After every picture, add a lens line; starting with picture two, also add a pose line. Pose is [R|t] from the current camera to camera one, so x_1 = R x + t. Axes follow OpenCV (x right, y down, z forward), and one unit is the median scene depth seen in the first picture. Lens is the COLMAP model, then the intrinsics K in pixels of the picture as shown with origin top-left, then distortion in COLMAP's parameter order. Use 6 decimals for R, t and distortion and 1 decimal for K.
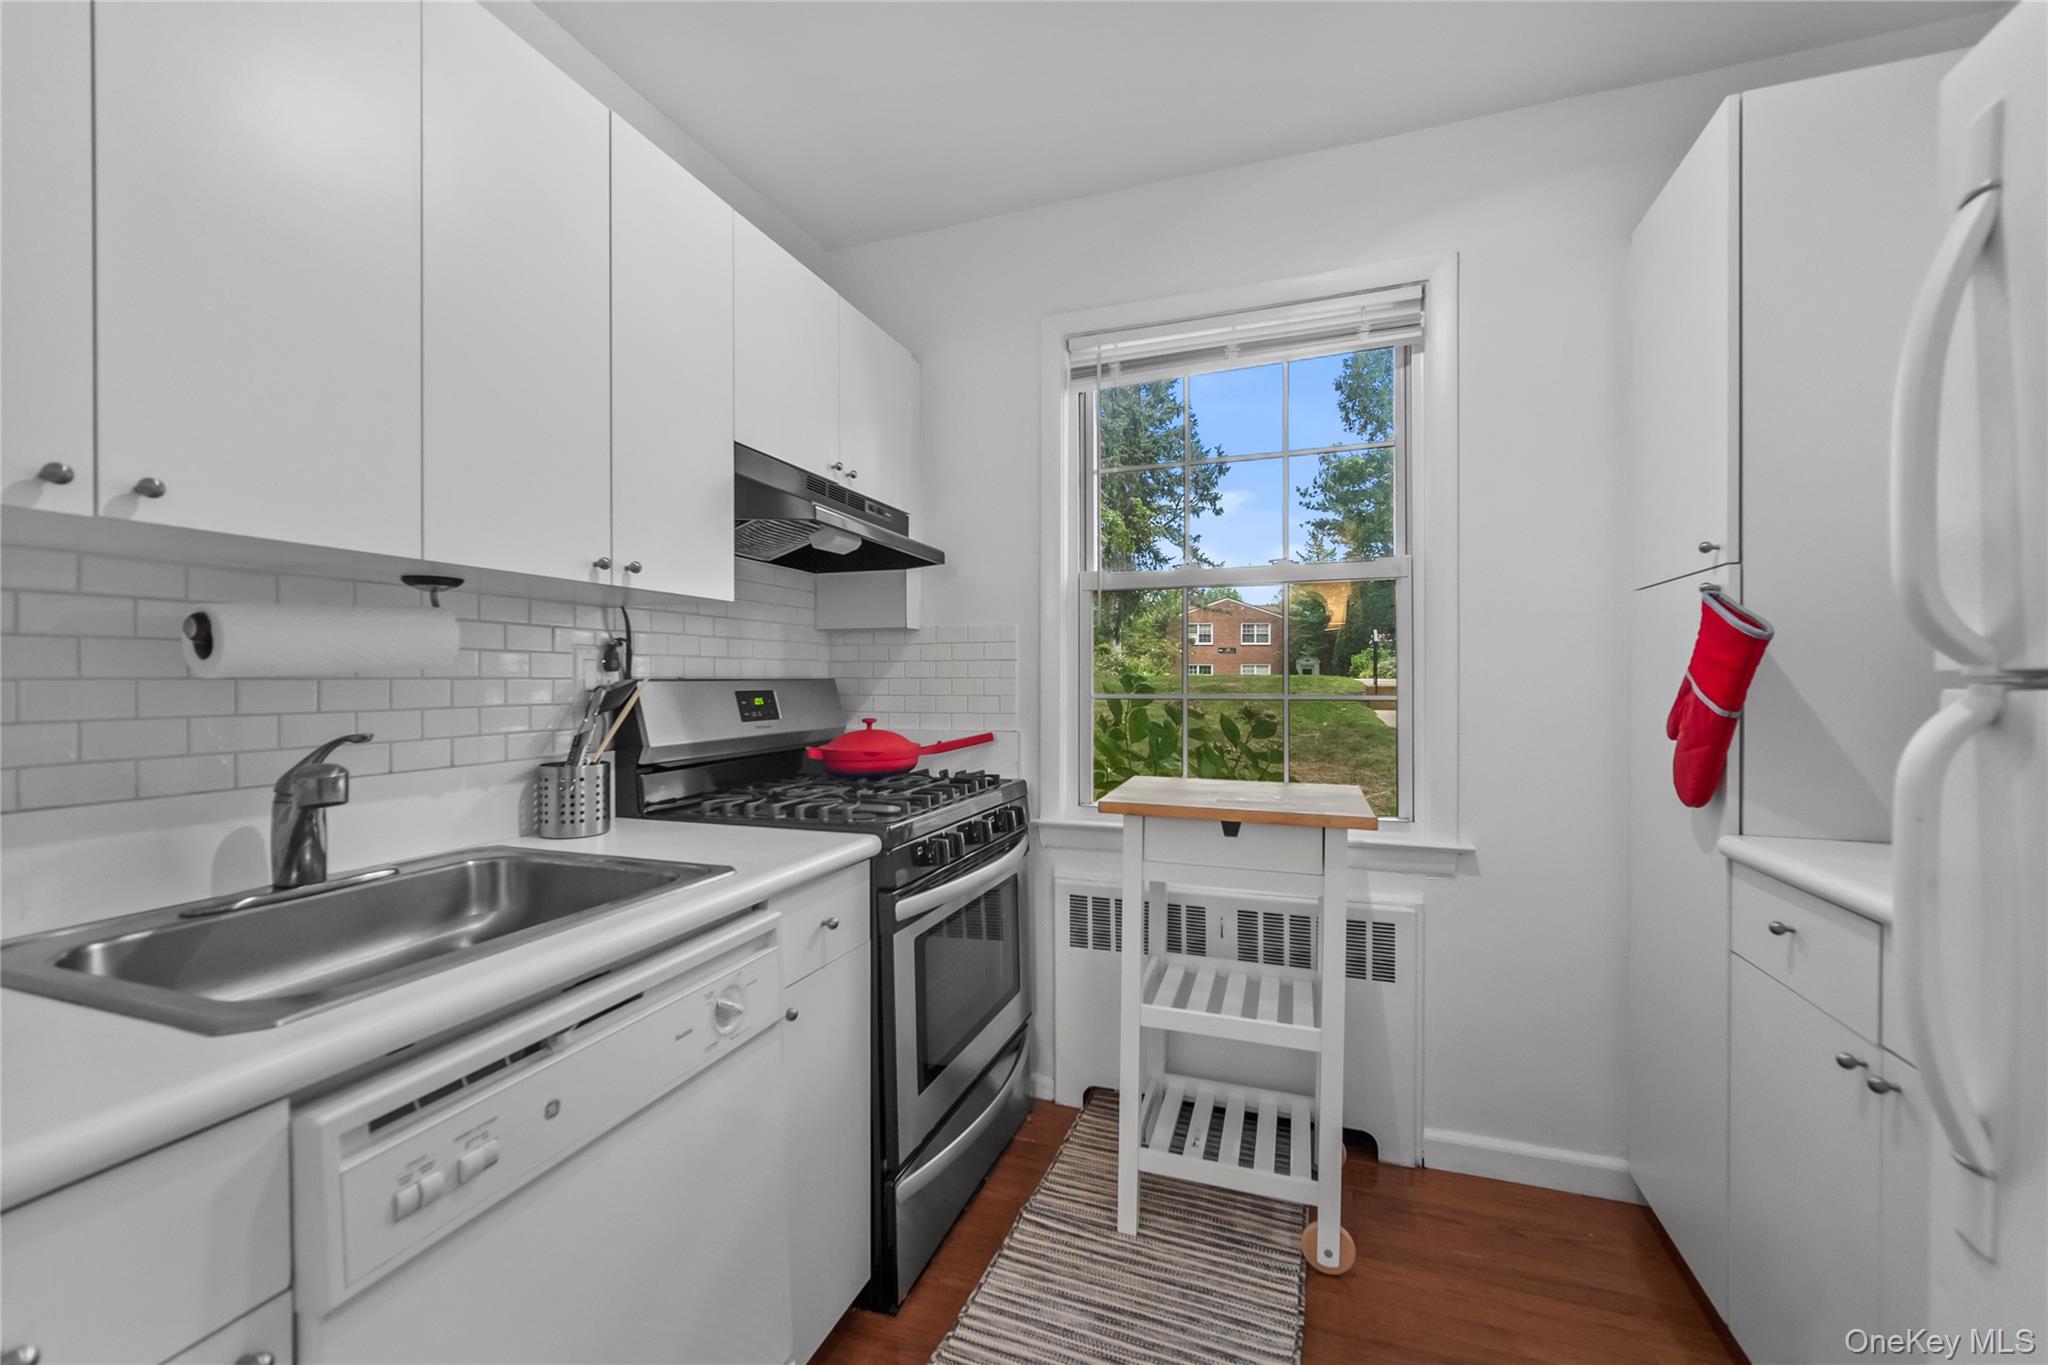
lens RADIAL K [[865.2, 0, 949.0], [0, 865.2, 687.4], [0, 0, 1]] dist [-0.000770, -0.000145]
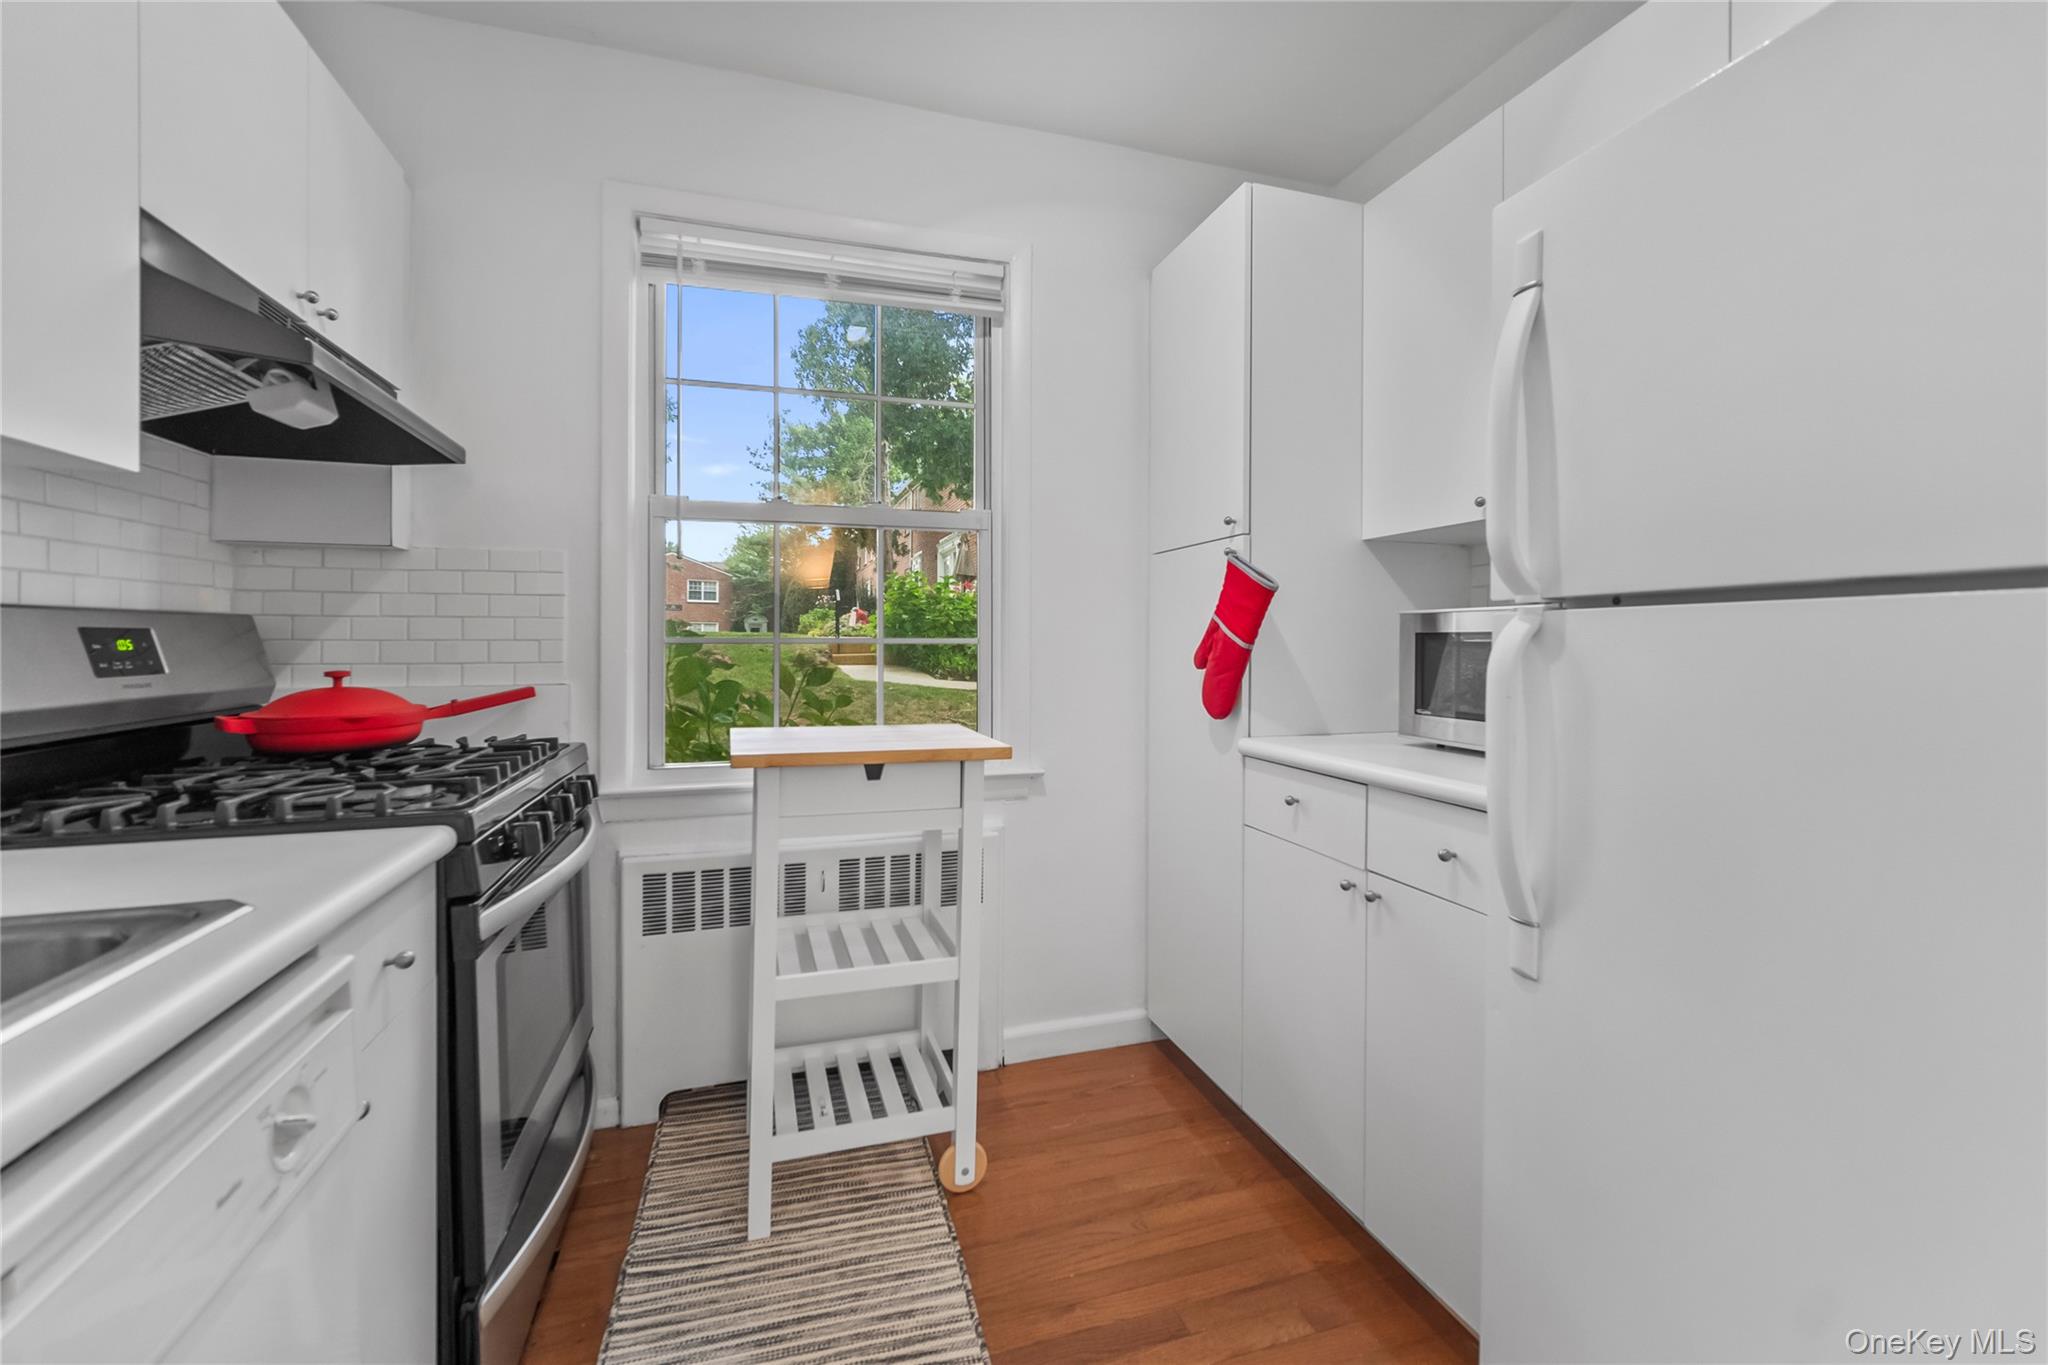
lens RADIAL K [[885.5, 0, 1027.7], [0, 885.5, 648.0], [0, 0, 1]] dist [-0.000955, -0.000549]
pose [[0.765276, -0.000941, 0.643701, -0.166651], [0.000065, 0.999999, 0.001384, 0.021867], [-0.643702, -0.001017, 0.765276, 0.123798]]
